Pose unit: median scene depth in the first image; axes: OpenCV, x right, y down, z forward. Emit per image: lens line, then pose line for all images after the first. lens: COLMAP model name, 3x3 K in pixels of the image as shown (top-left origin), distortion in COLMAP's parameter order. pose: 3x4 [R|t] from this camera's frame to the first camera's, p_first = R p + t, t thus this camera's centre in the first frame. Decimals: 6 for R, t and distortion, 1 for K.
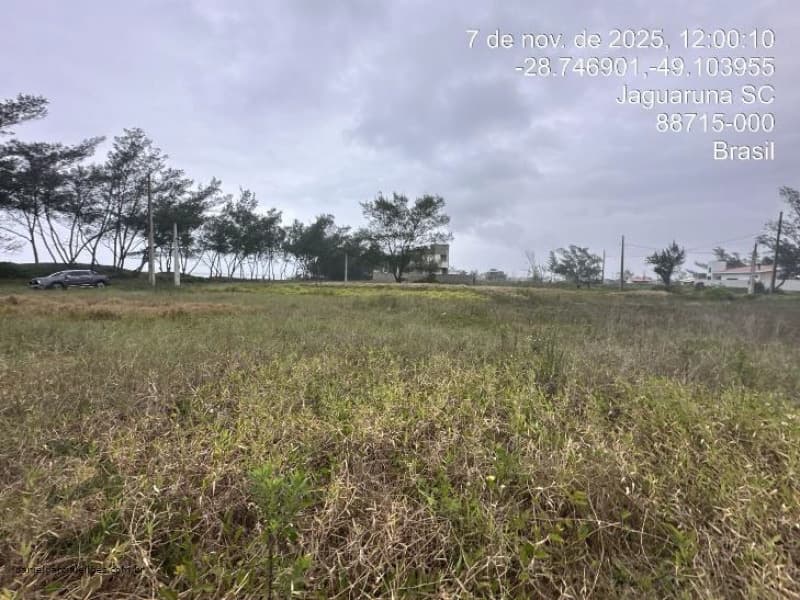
lens RADIAL K [[317.9, 0, 399.8], [0, 317.9, 299.4], [0, 0, 1]] dist [-0.001718, -0.000132]
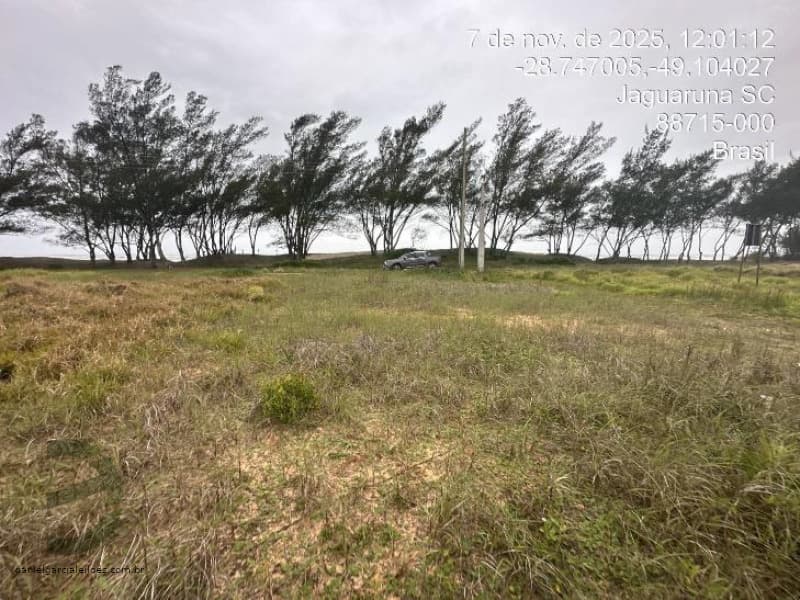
lens RADIAL K [[317.9, 0, 399.0], [0, 317.9, 301.9], [0, 0, 1]] dist [-0.001718, -0.000132]
pose [[0.396018, 0.107628, -0.911913, -0.030687], [-0.048785, 0.994171, 0.096151, -0.010684], [0.916946, 0.006410, 0.398960, 0.210744]]
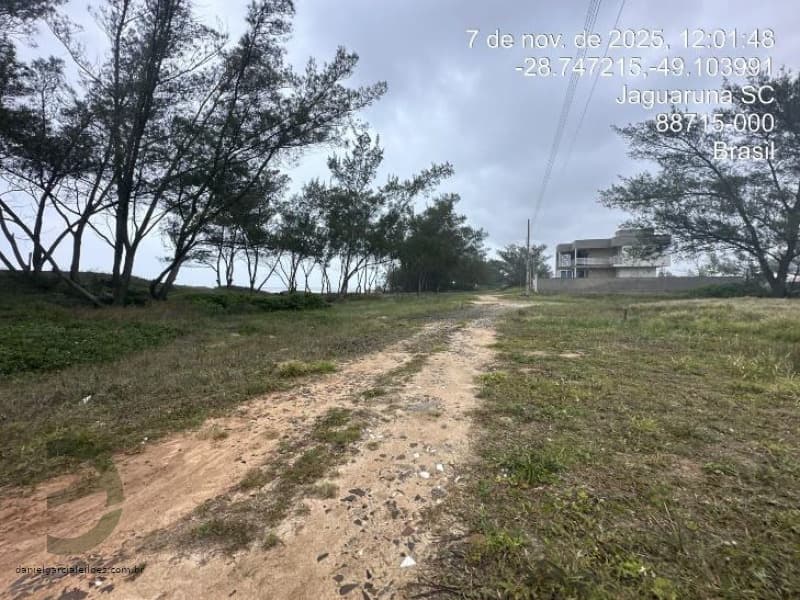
lens RADIAL K [[317.9, 0, 399.8], [0, 317.9, 303.0], [0, 0, 1]] dist [-0.001718, -0.000132]
pose [[0.991833, -0.014845, -0.126675, -0.337881], [0.012141, 0.999682, -0.022093, -0.037152], [0.126963, 0.020374, 0.991698, 0.449457]]
